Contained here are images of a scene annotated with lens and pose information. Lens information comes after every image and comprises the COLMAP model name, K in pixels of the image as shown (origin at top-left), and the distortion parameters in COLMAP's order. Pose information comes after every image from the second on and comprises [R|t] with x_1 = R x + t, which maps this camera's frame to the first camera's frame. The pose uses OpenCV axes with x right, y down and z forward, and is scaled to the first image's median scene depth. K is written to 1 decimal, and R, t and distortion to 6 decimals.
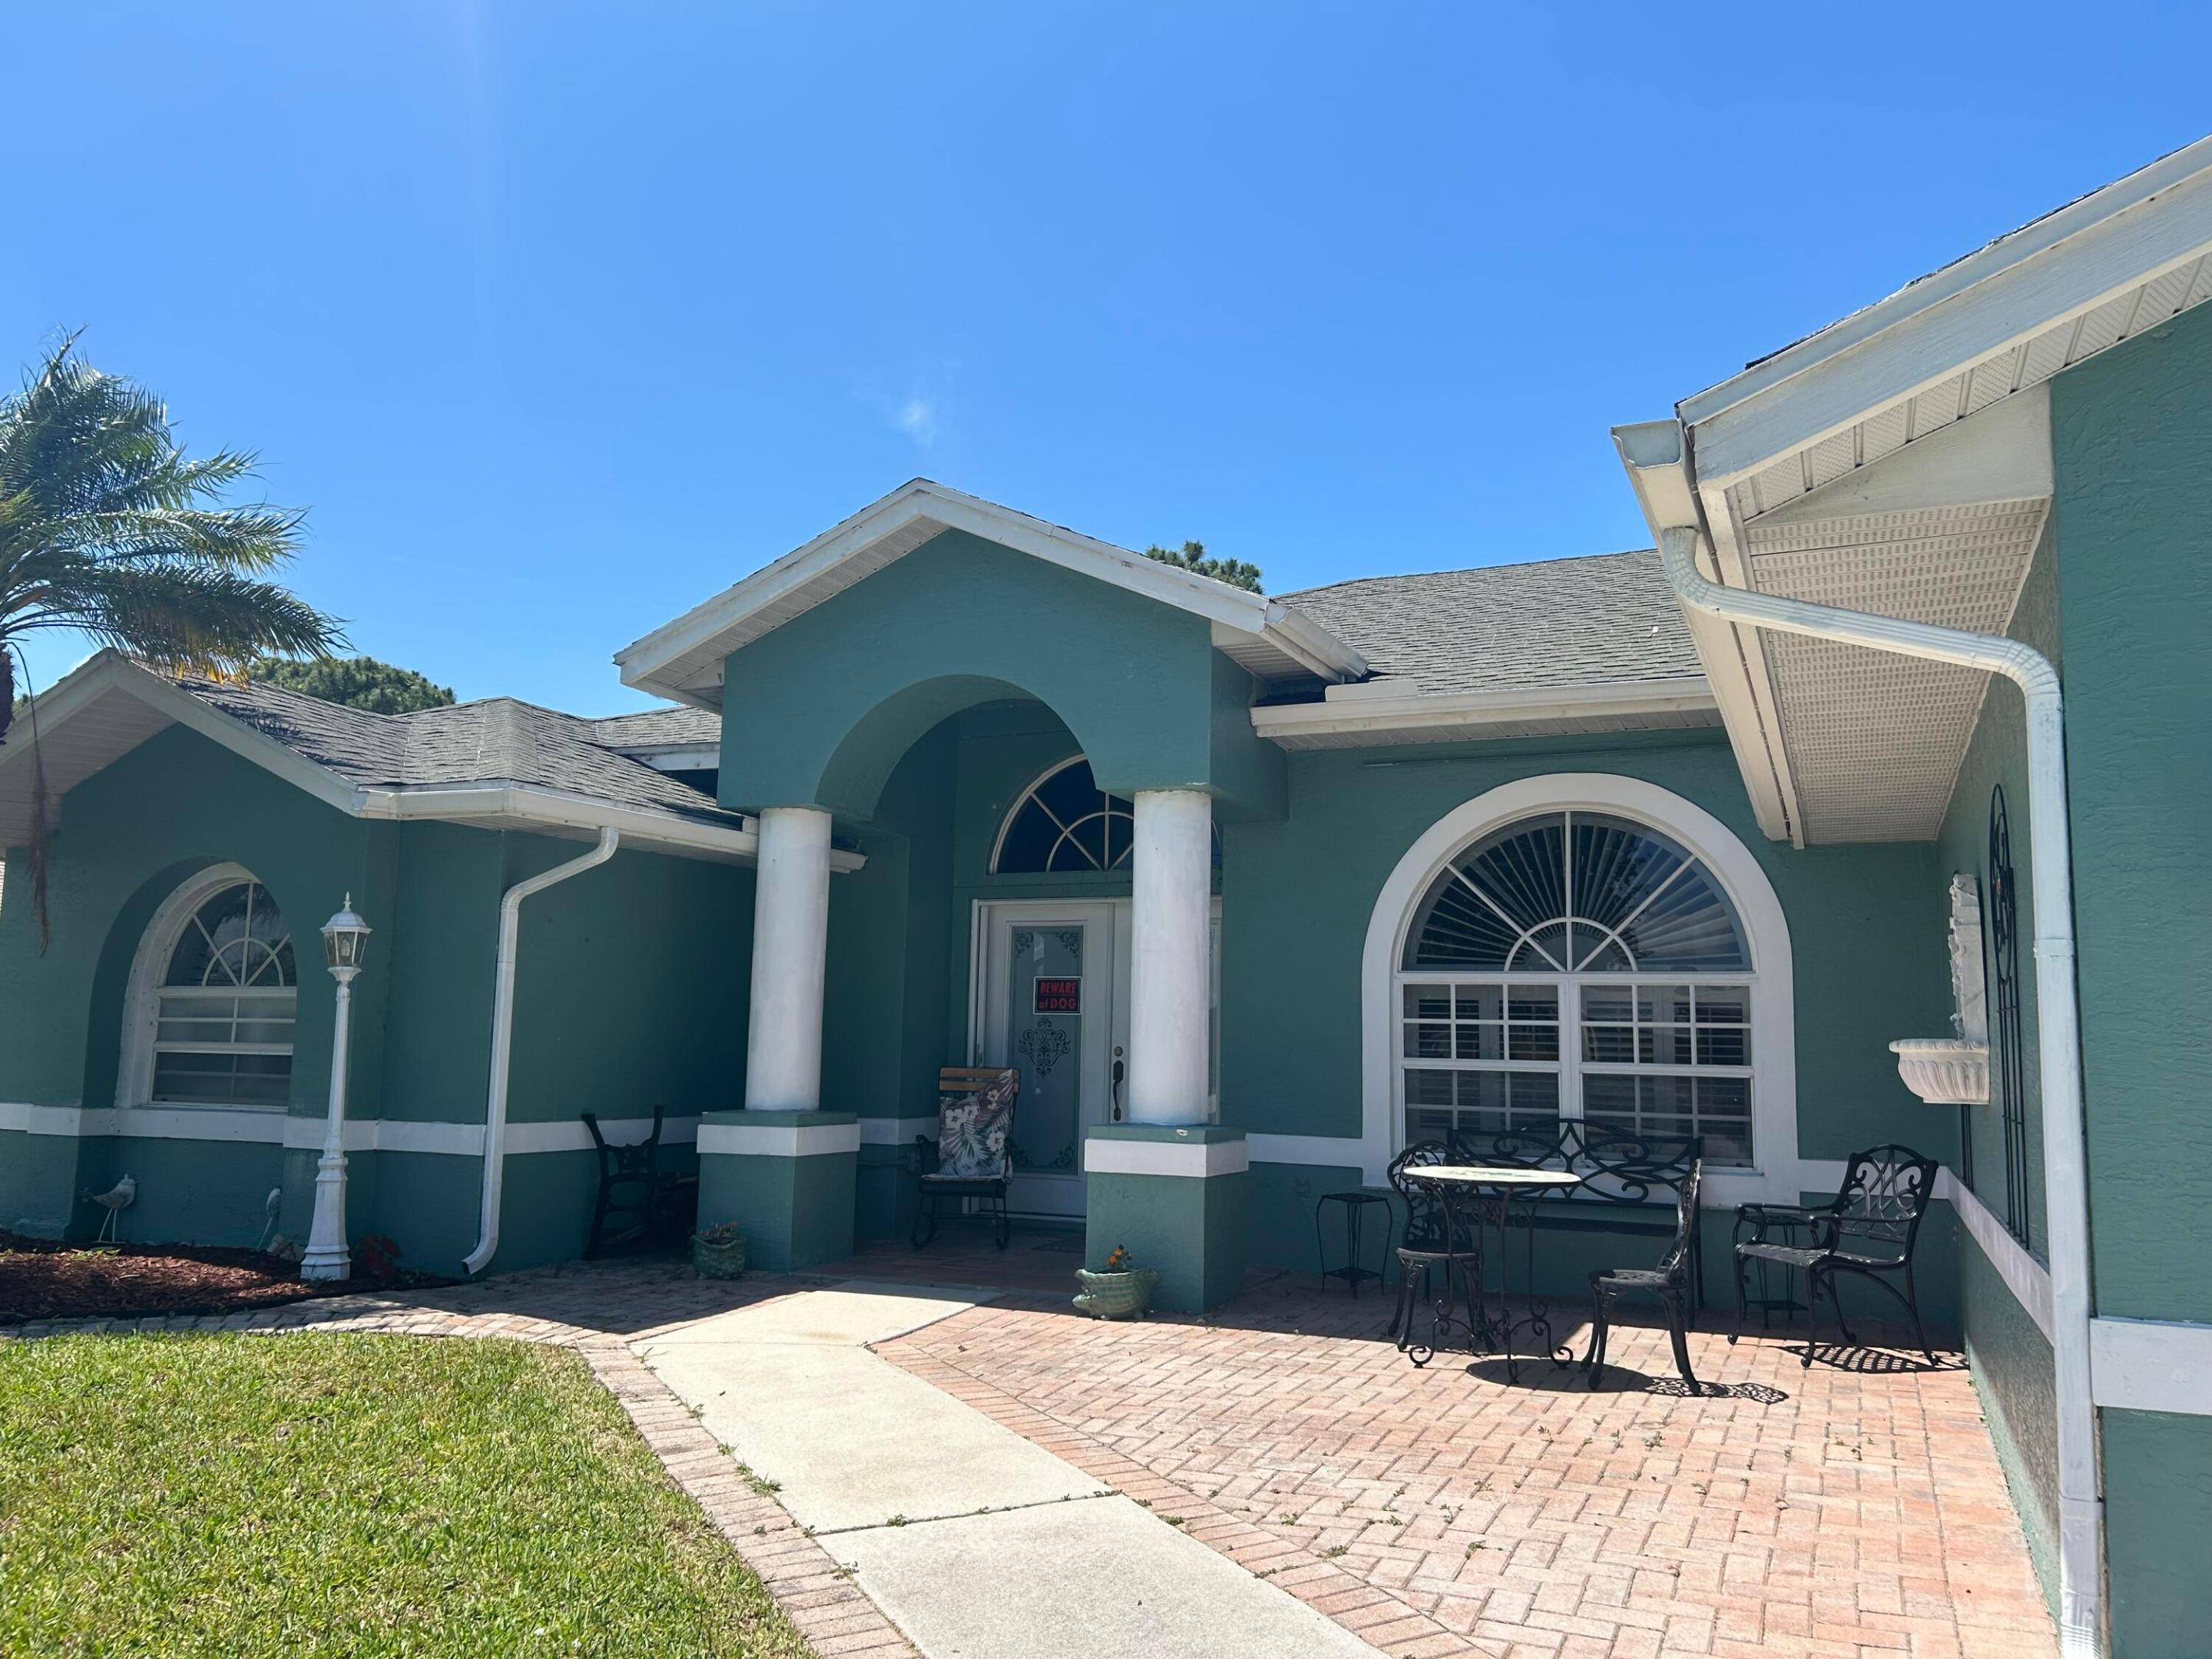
lens RADIAL K [[1615.4, 0, 1112.7], [0, 1615.4, 841.2], [0, 0, 1]] dist [0.109310, -0.210559]
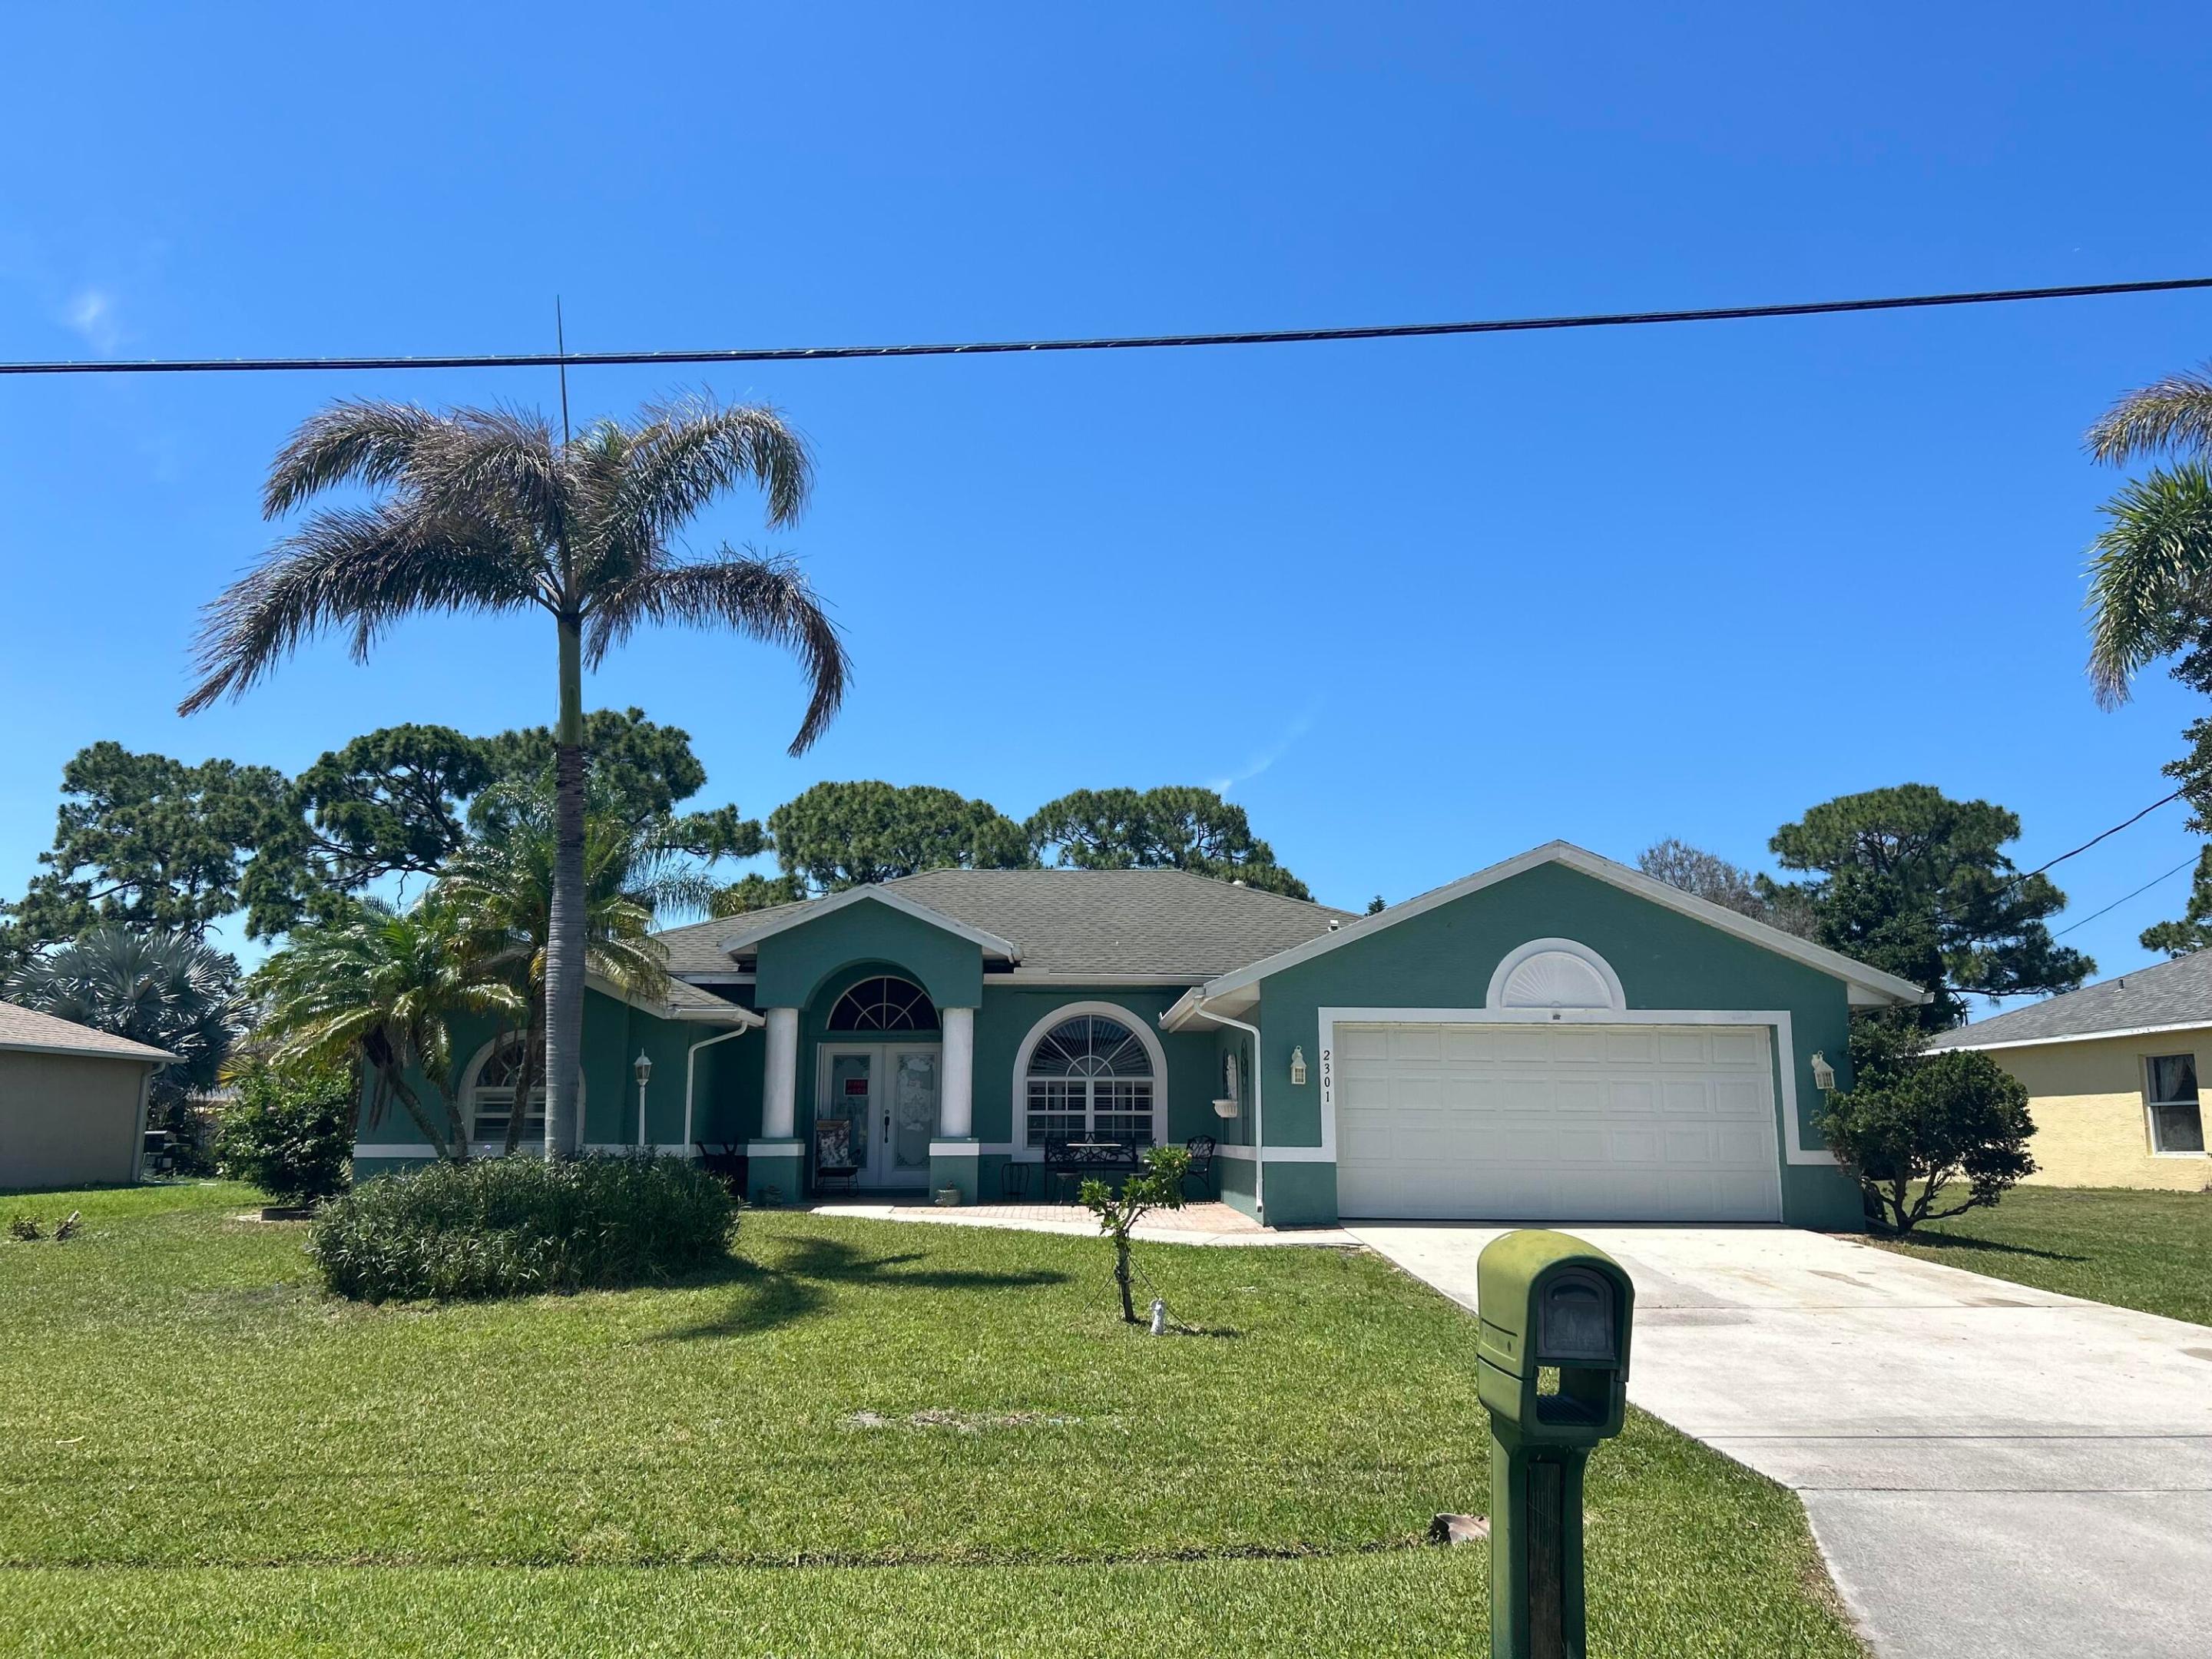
lens RADIAL K [[1615.4, 0, 1112.7], [0, 1615.4, 841.2], [0, 0, 1]] dist [0.109310, -0.210559]
pose [[0.896826, 0.059131, 0.438414, -0.879813], [-0.038736, 0.997717, -0.055327, -0.160092], [-0.440685, 0.032636, 0.897069, -1.417451]]
